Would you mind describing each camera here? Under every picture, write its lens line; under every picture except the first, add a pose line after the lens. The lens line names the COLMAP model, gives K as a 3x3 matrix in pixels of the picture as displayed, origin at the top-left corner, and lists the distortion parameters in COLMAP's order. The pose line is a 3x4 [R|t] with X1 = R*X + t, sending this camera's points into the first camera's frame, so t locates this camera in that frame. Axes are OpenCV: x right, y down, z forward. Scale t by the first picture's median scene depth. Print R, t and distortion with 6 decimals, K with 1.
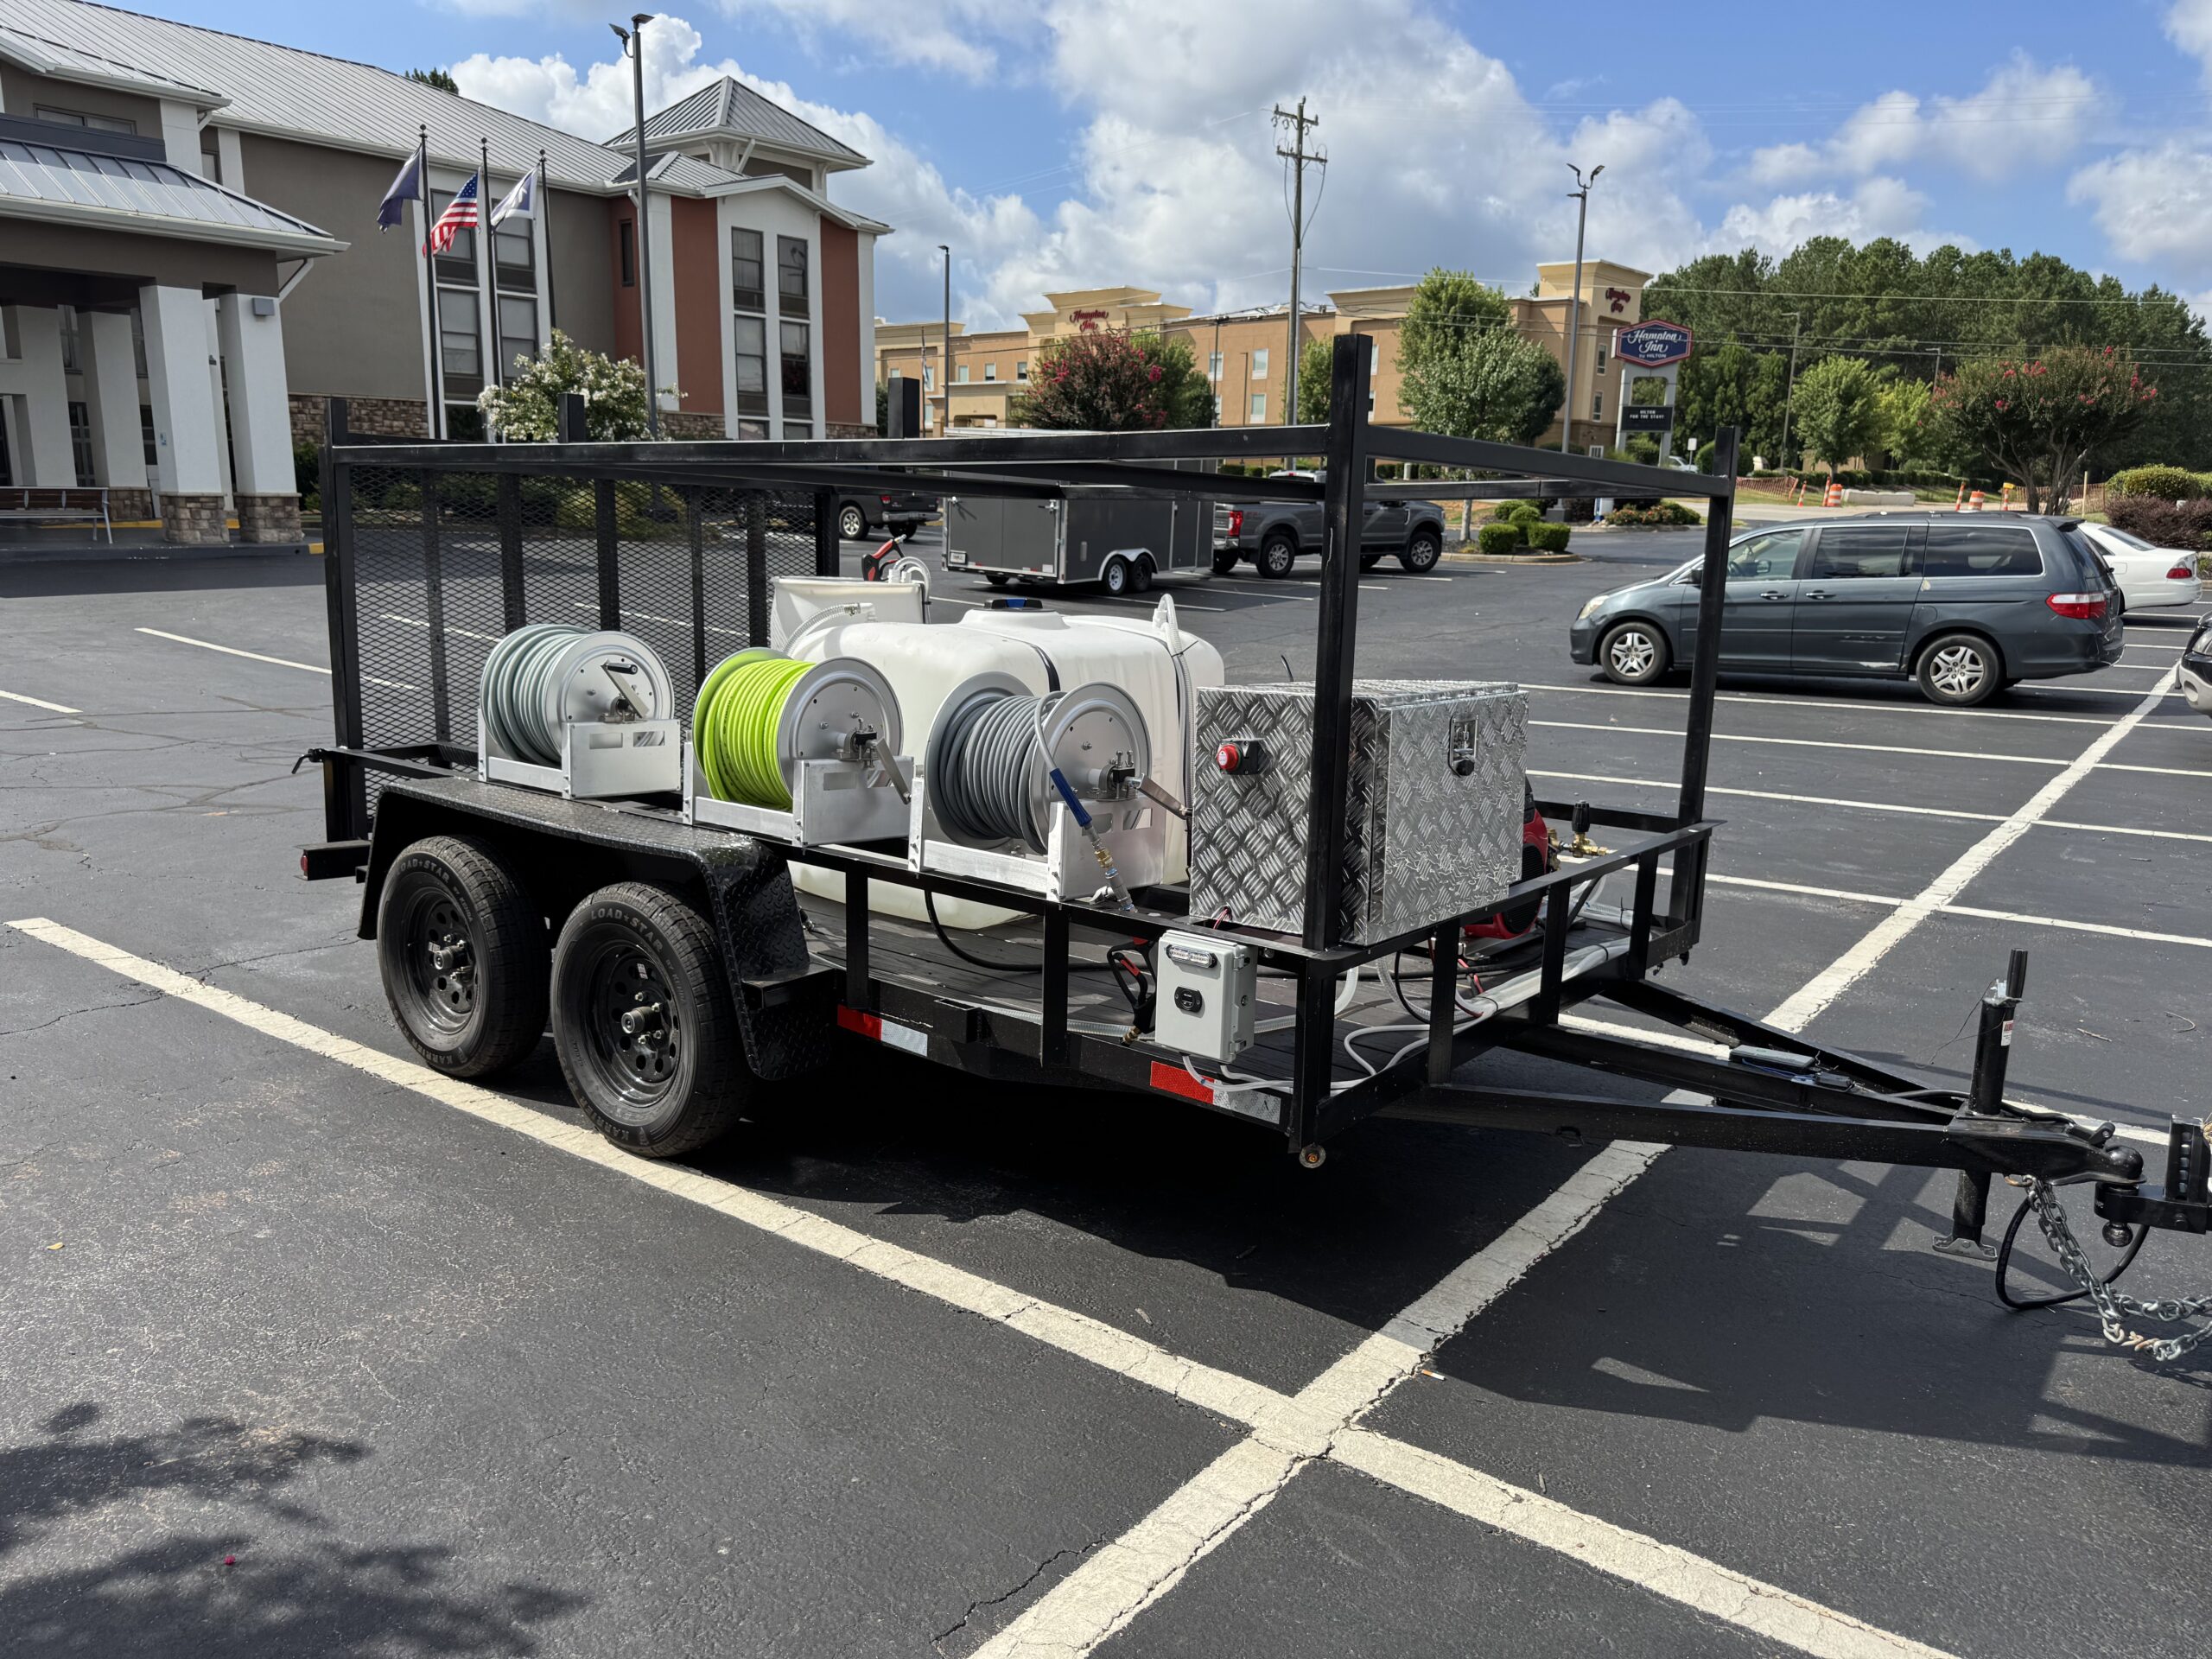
lens RADIAL K [[1595.1, 0, 1111.6], [0, 1595.1, 848.9], [0, 0, 1]] dist [0.032649, -0.037375]
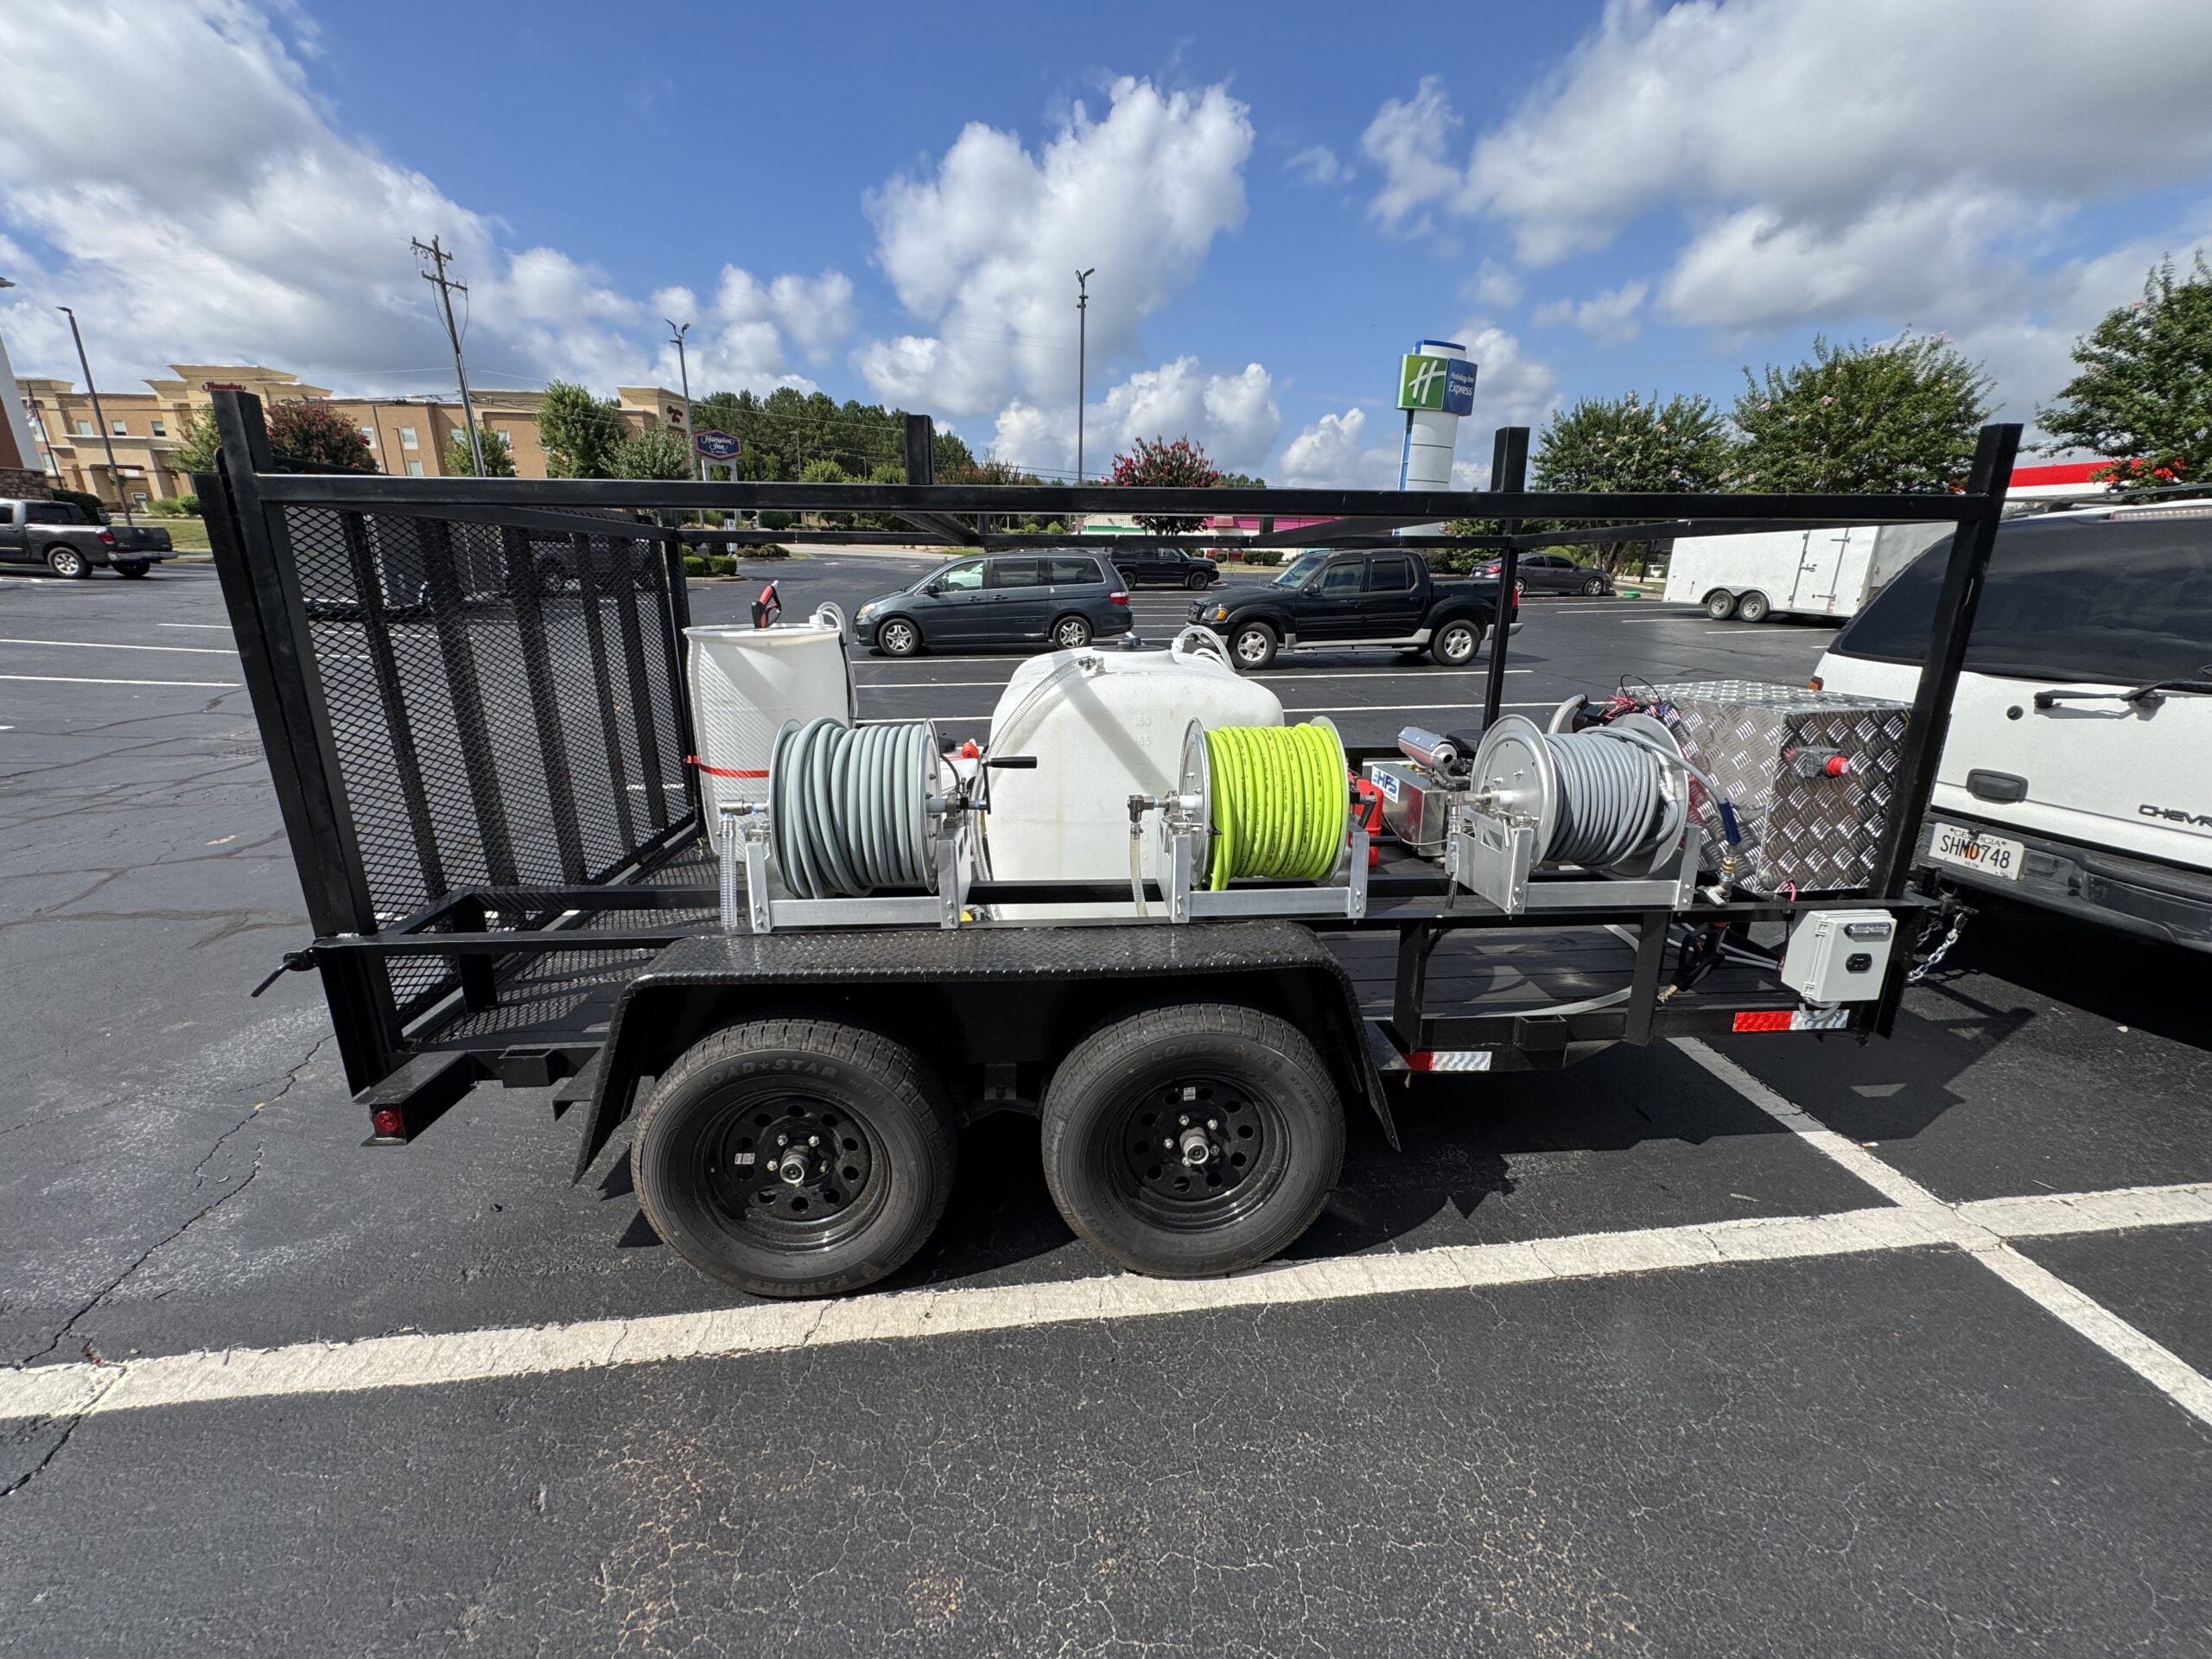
lens RADIAL K [[888.5, 0, 1142.4], [0, 888.5, 829.9], [0, 0, 1]] dist [-0.006944, 0.000405]
pose [[0.726518, -0.210674, 0.654055, -0.053665], [0.143956, 0.977383, 0.154914, -0.013295], [-0.671899, -0.018393, 0.740414, 0.057837]]
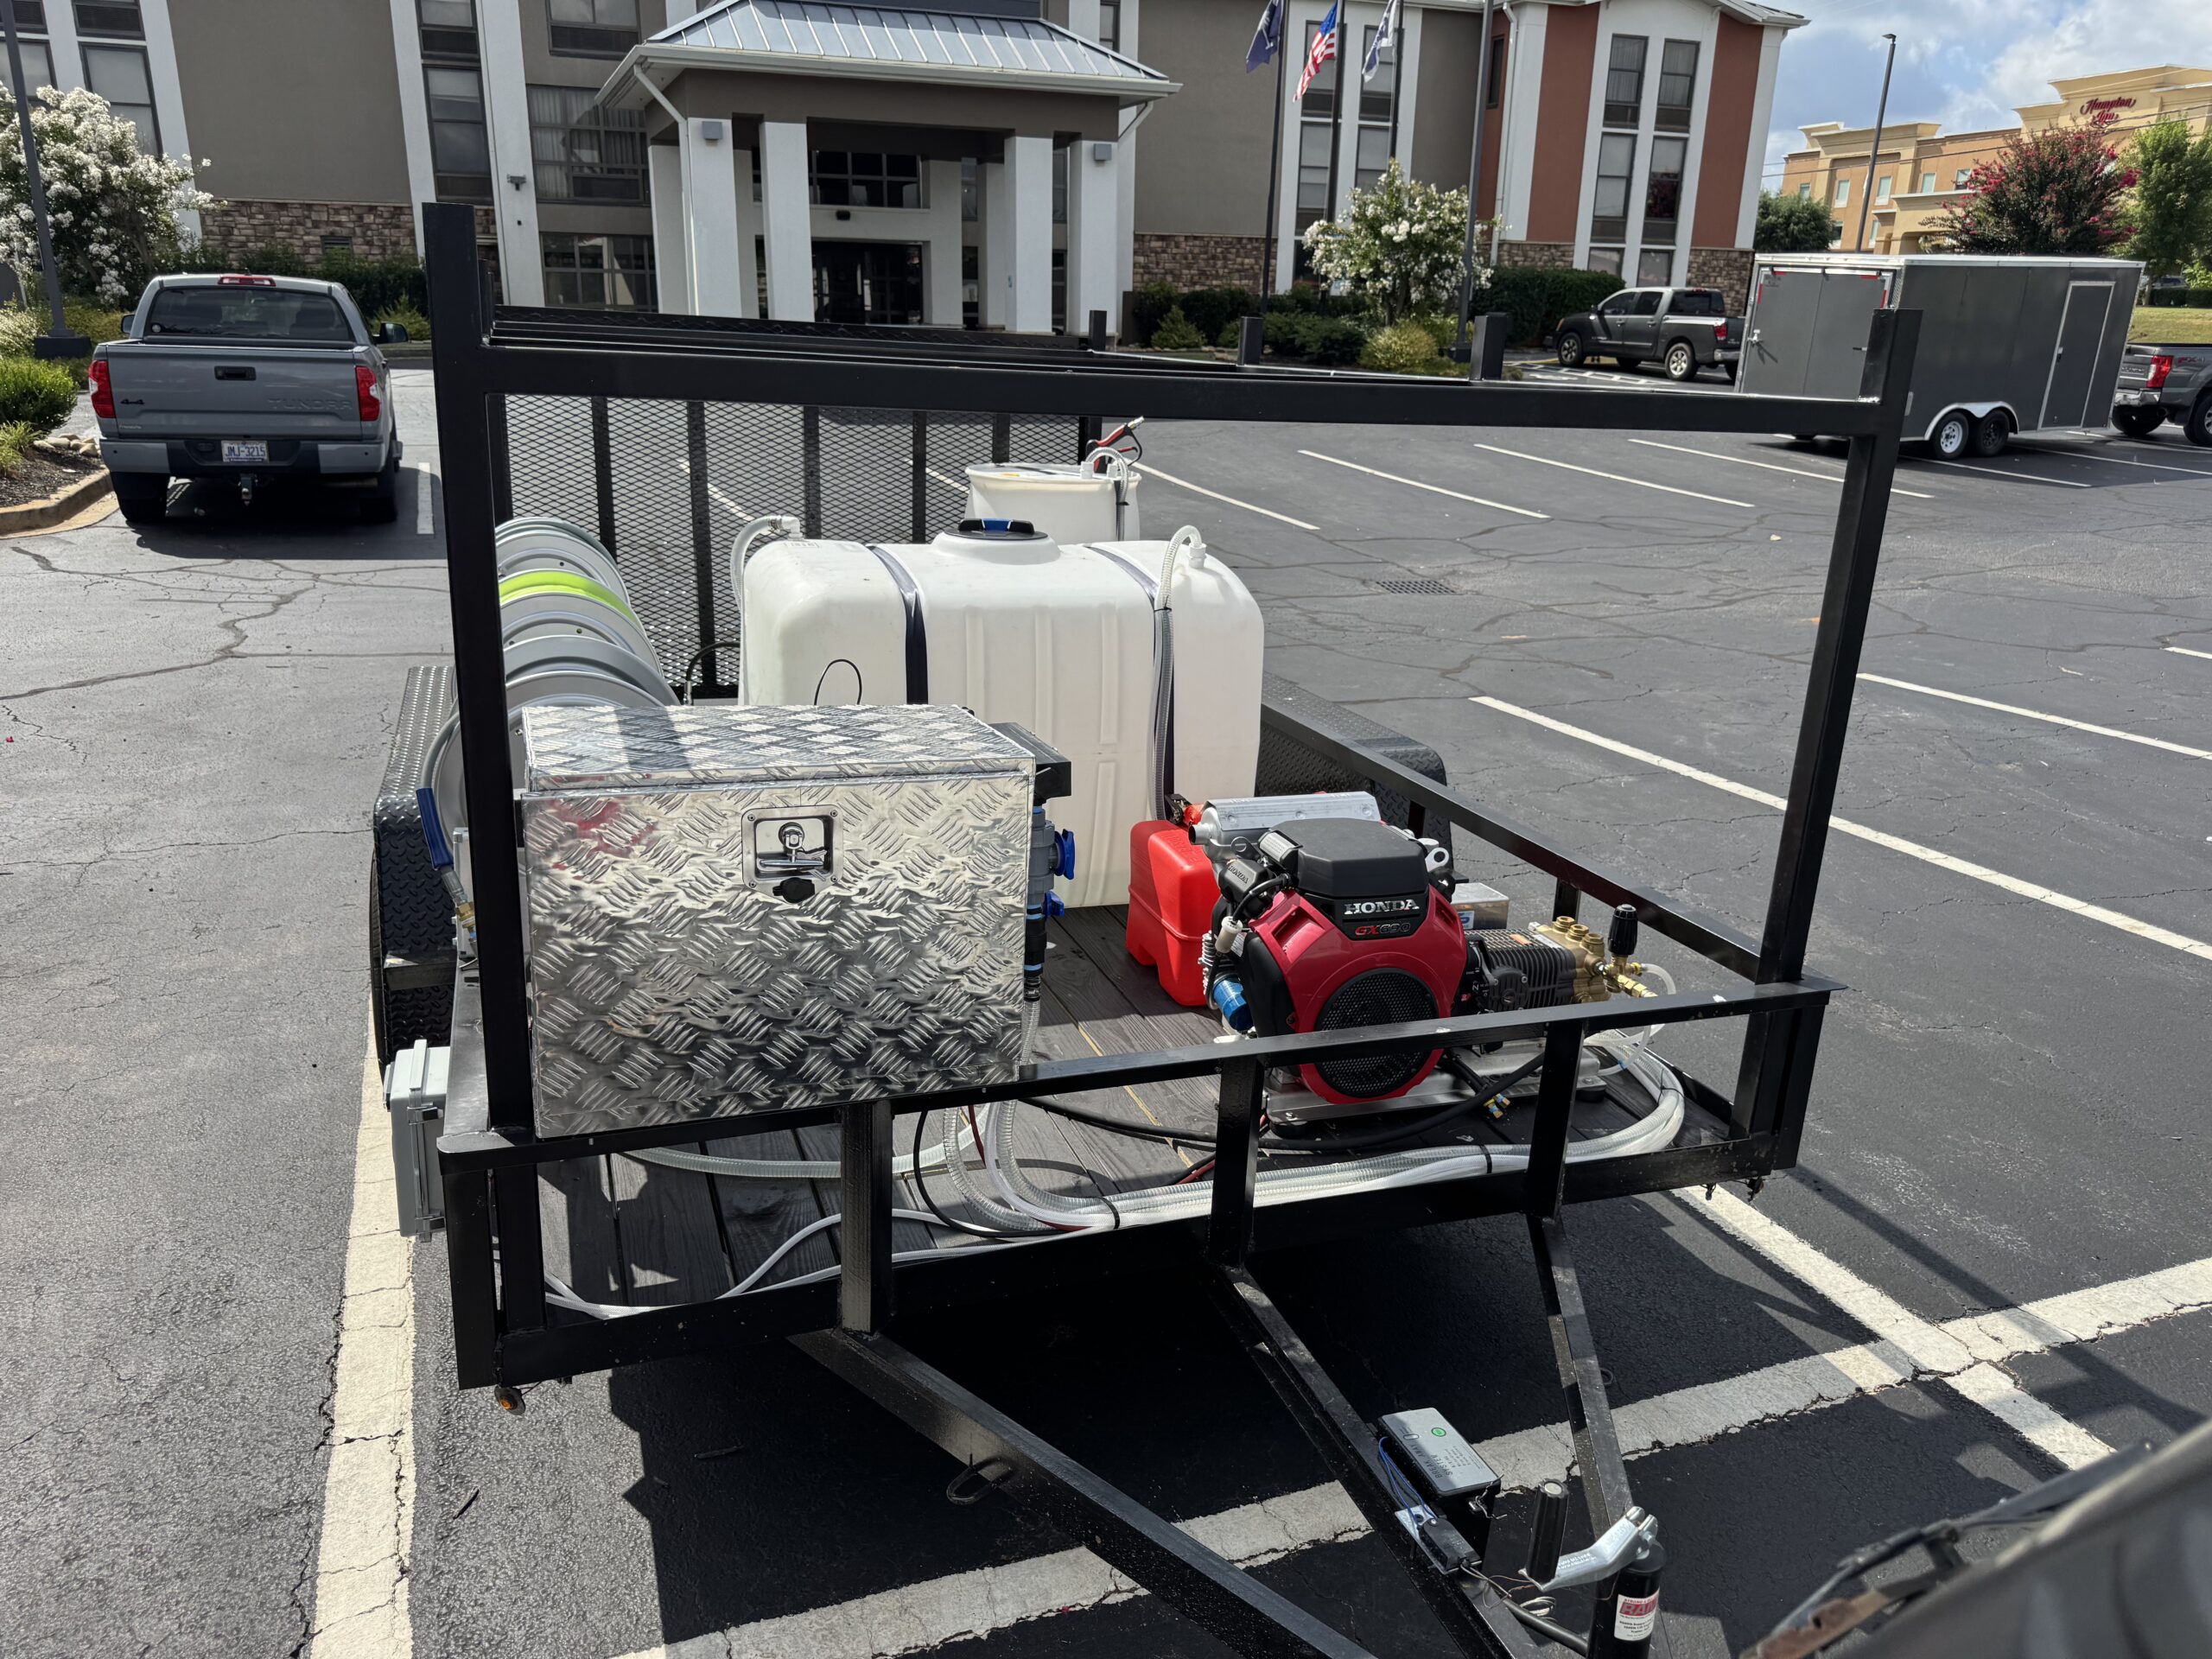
lens RADIAL K [[1595.1, 0, 1125.6], [0, 1595.1, 827.5], [0, 0, 1]] dist [0.032649, -0.037375]
pose [[0.857950, 0.157418, -0.489022, 0.046381], [-0.114558, 0.986551, 0.116592, -0.012047], [0.500798, -0.044009, 0.864445, 0.038308]]
